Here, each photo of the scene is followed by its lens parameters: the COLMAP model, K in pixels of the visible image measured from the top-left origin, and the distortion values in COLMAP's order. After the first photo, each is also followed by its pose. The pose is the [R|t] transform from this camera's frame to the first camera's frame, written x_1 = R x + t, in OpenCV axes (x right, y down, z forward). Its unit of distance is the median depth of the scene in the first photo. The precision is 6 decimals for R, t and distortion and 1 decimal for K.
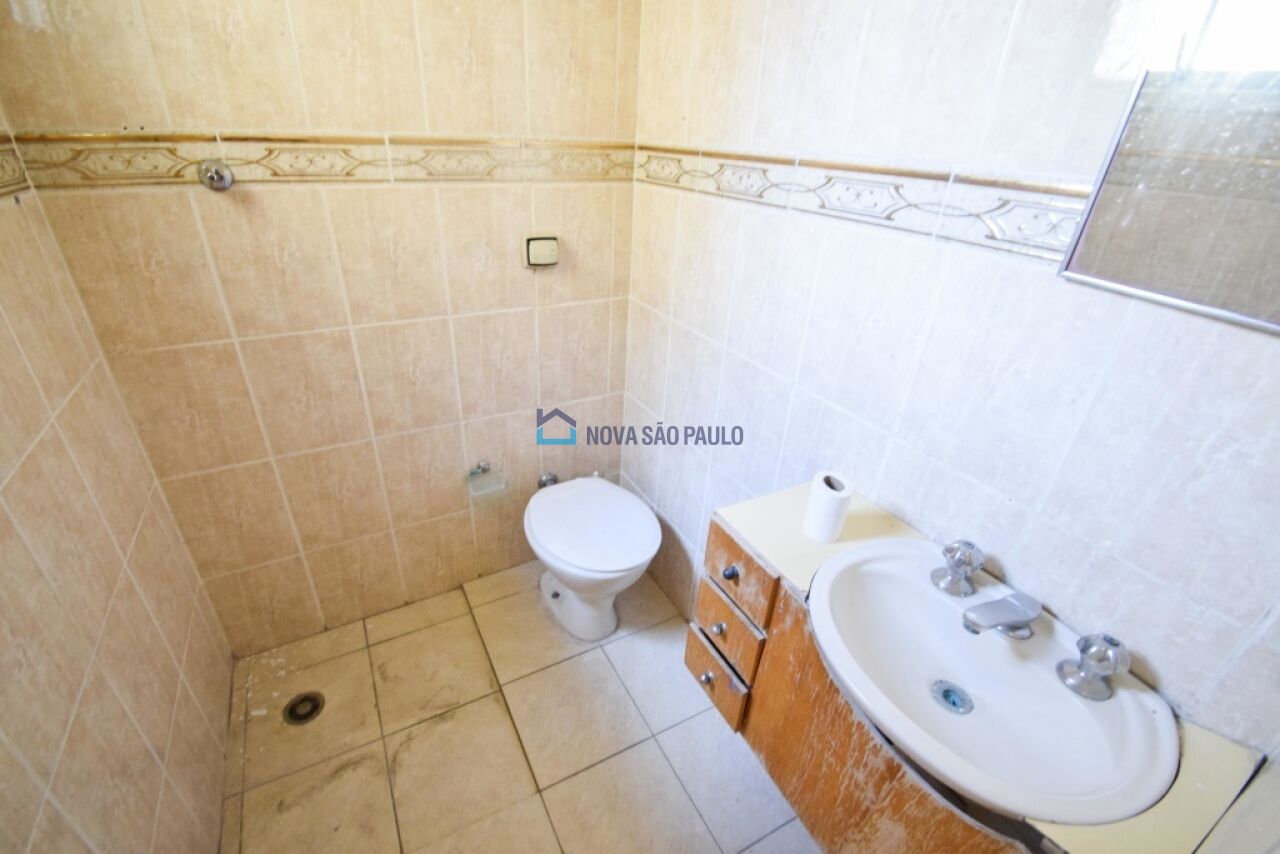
lens RADIAL K [[550.8, 0, 606.3], [0, 550.8, 431.8], [0, 0, 1]] dist [0.002842, 0.000076]
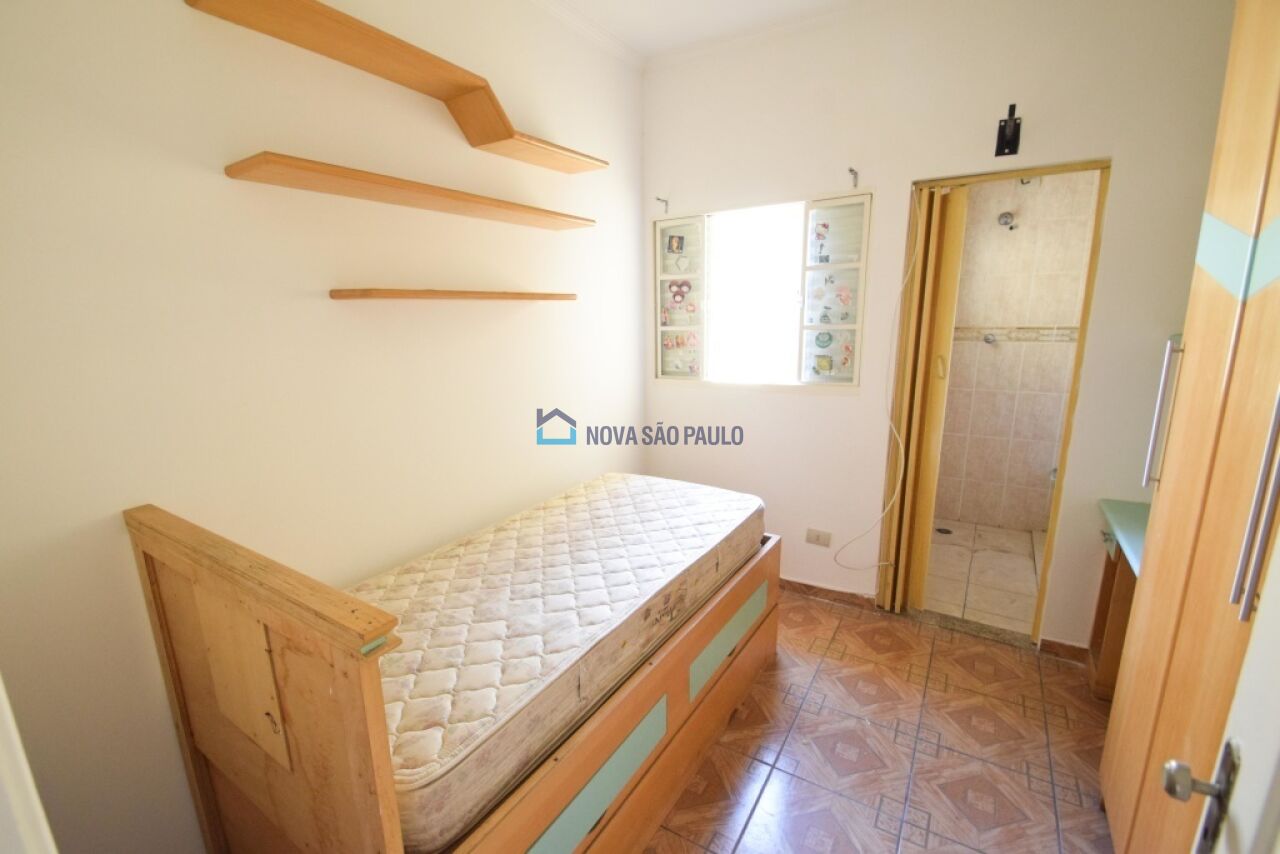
lens RADIAL K [[550.8, 0, 637.4], [0, 550.8, 430.8], [0, 0, 1]] dist [0.002842, 0.000076]
pose [[0.496006, 0.152171, -0.854881, 0.983472], [-0.398917, 0.914411, -0.068686, 0.951812], [0.771261, 0.375096, 0.514257, -1.813370]]
